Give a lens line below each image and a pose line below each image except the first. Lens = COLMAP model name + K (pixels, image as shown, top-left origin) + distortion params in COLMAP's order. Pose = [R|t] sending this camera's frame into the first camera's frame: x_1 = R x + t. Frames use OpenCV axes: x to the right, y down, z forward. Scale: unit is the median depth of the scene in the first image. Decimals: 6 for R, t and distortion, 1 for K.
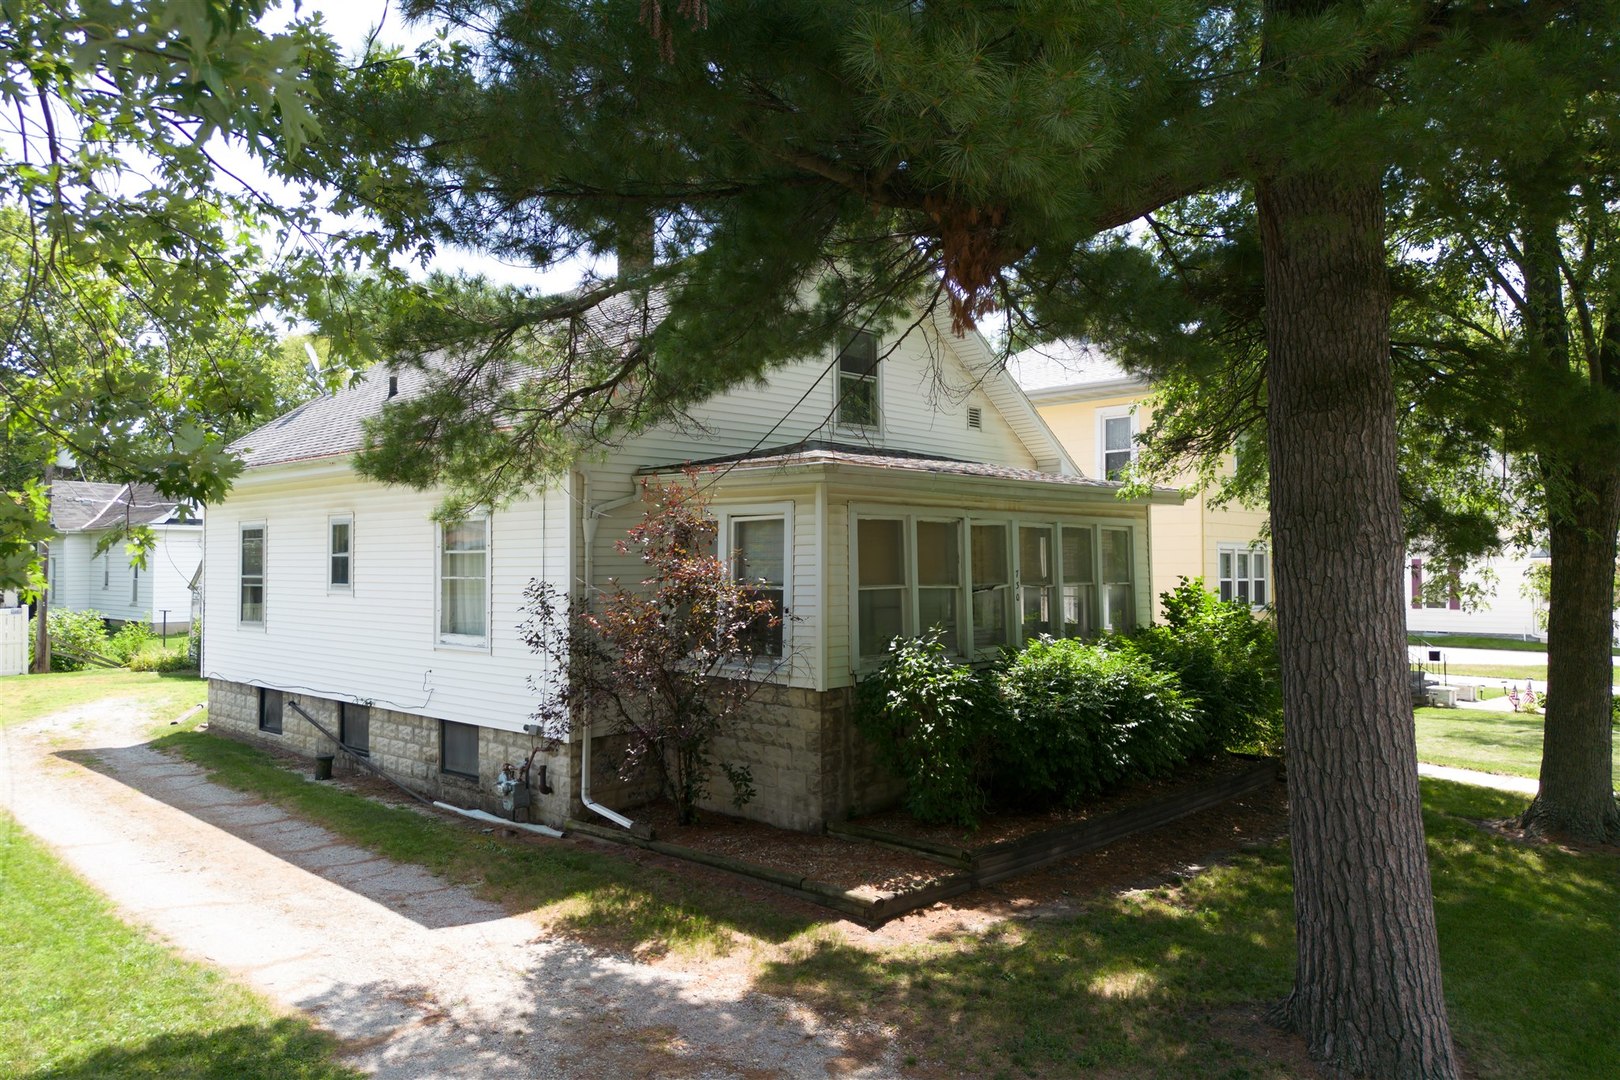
lens RADIAL K [[1129.0, 0, 805.4], [0, 1129.0, 533.9], [0, 0, 1]] dist [0.025192, -0.052538]
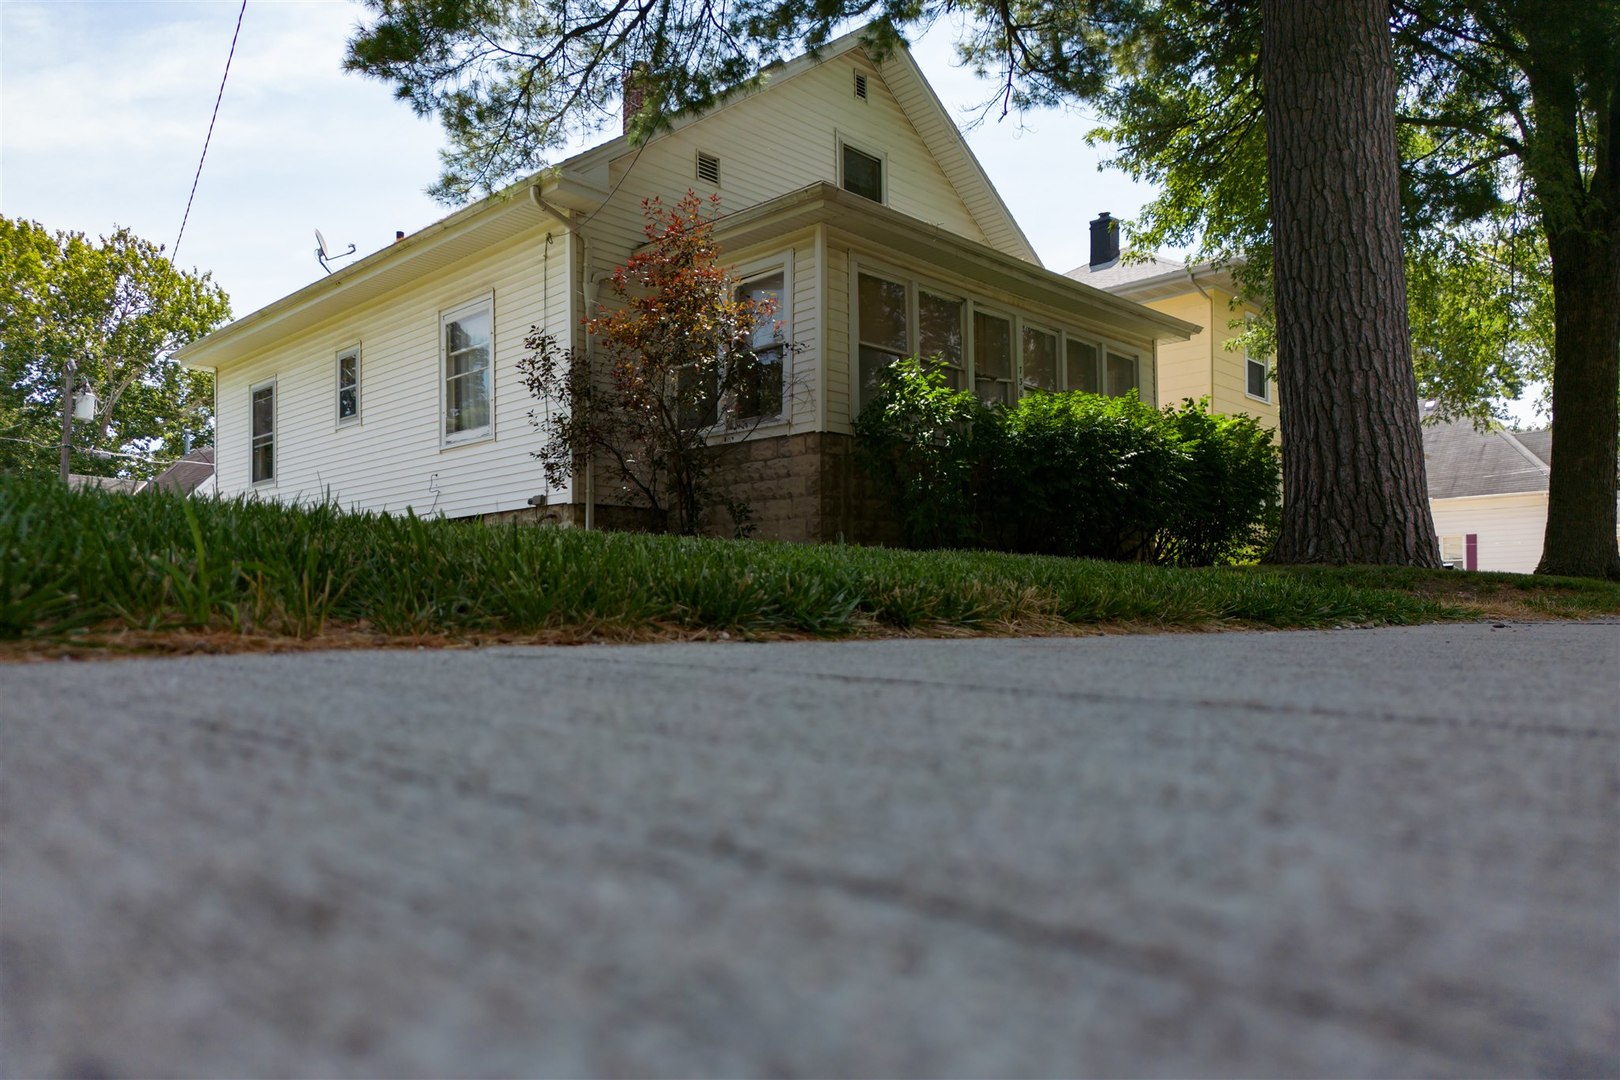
lens RADIAL K [[1129.0, 0, 804.6], [0, 1129.0, 647.7], [0, 0, 1]] dist [0.025192, -0.052538]
pose [[0.999874, 0.001065, -0.015866, 0.026120], [-0.000460, 0.999273, 0.038116, 0.484948], [0.015895, -0.038104, 0.999147, -0.018145]]
